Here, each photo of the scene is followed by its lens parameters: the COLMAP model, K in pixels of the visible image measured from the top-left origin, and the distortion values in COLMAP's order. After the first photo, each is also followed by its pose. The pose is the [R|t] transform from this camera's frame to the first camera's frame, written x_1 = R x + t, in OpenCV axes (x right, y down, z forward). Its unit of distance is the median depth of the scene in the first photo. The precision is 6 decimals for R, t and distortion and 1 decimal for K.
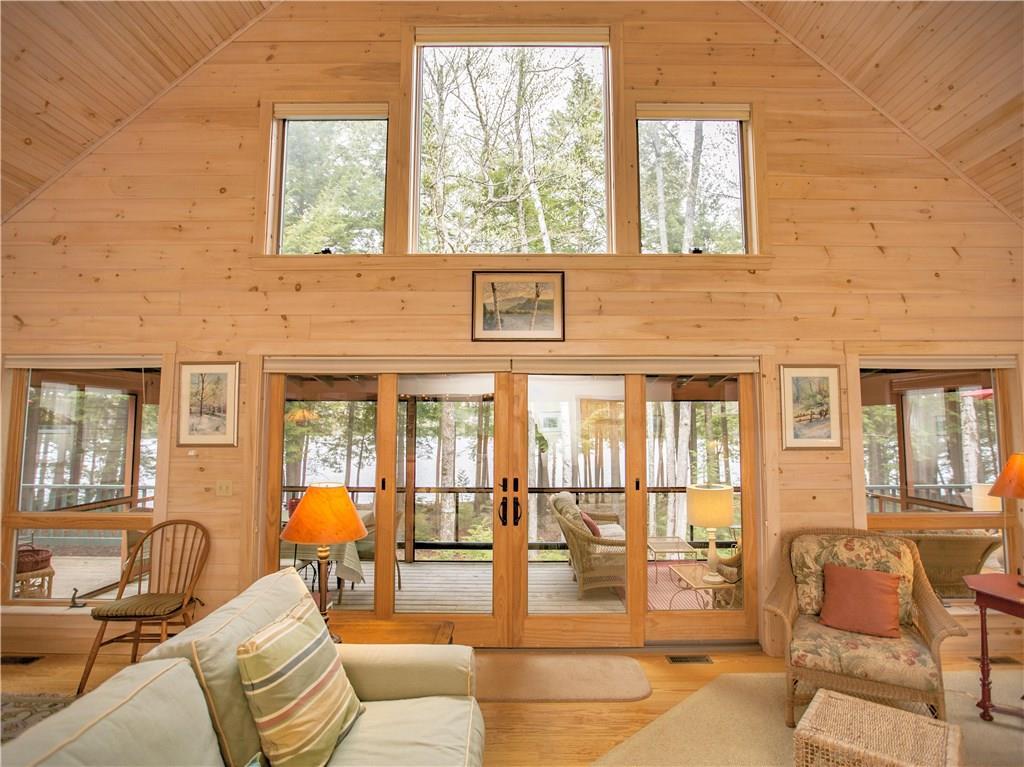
lens RADIAL K [[538.8, 0, 514.1], [0, 538.8, 383.8], [0, 0, 1]] dist [-0.003599, 0.000853]
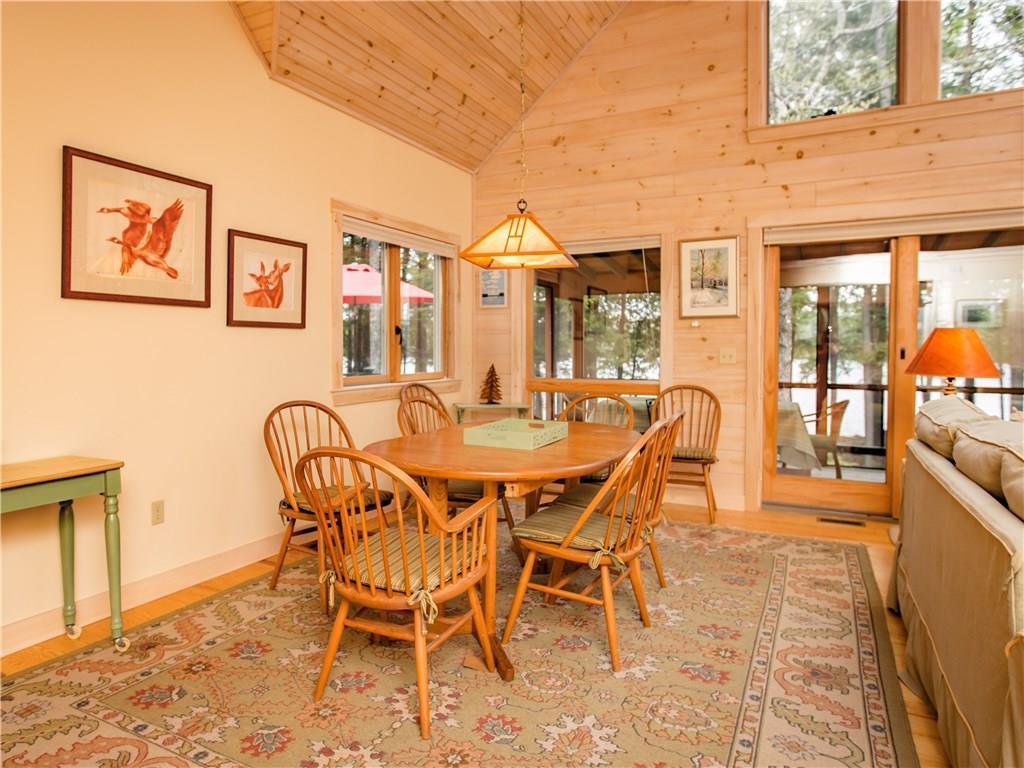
lens RADIAL K [[645.9, 0, 499.0], [0, 645.9, 350.6], [0, 0, 1]] dist [0.007776, 0.004368]
pose [[0.899584, 0.001083, -0.436746, -0.380550], [0.037052, 0.996203, 0.078787, 0.063633], [0.435173, -0.087058, 0.896128, -0.329403]]
